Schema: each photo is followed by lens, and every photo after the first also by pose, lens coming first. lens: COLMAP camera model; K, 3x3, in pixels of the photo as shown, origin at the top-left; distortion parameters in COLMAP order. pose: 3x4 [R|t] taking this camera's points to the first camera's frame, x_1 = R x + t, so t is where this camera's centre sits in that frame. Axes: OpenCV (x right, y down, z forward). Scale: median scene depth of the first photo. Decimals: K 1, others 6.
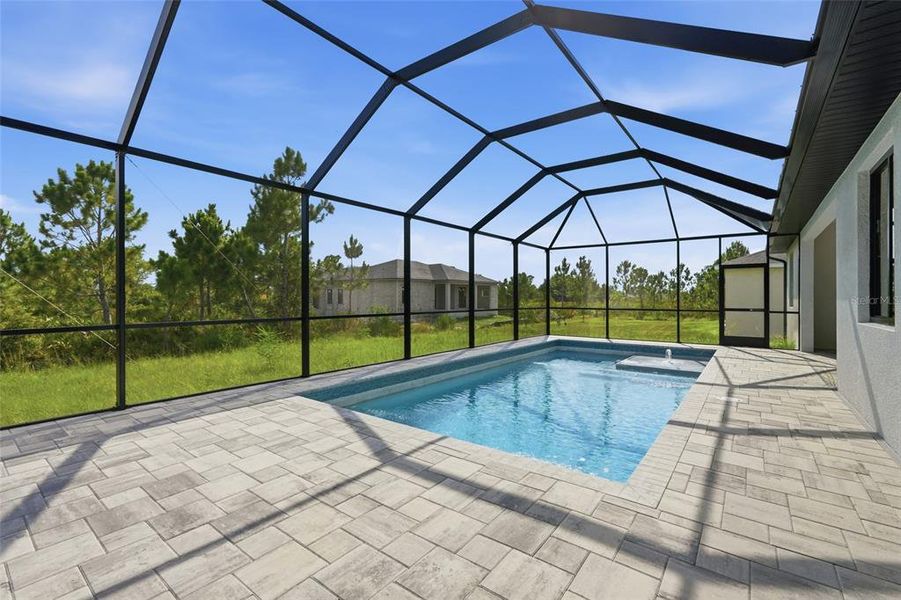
lens RADIAL K [[396.7, 0, 449.4], [0, 396.7, 301.0], [0, 0, 1]] dist [-0.016669, 0.008135]
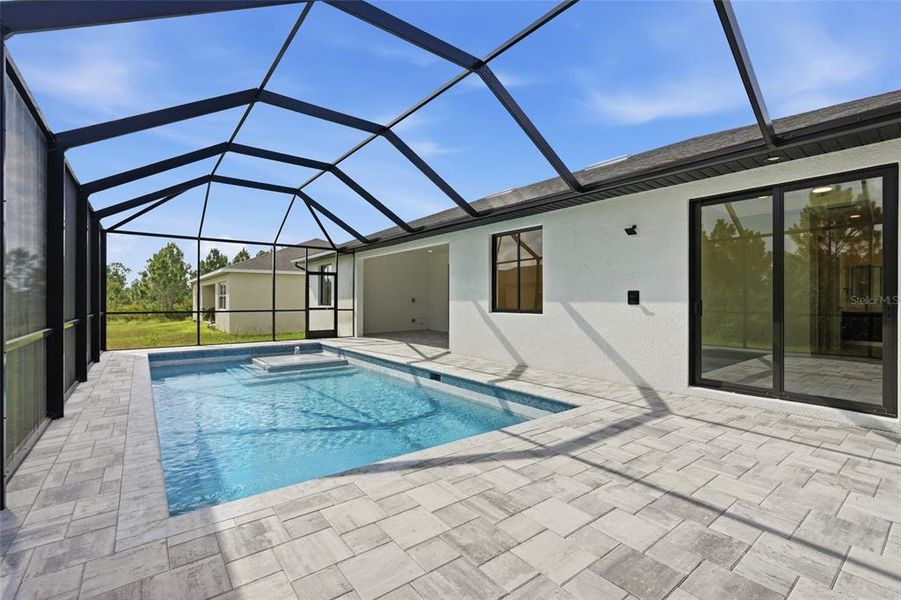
lens RADIAL K [[396.7, 0, 449.4], [0, 396.7, 301.0], [0, 0, 1]] dist [-0.016669, 0.008135]
pose [[0.257769, -0.003911, 0.966199, -1.195027], [0.004711, 0.999985, 0.002791, -0.013919], [-0.966195, 0.003833, 0.257783, 0.937741]]
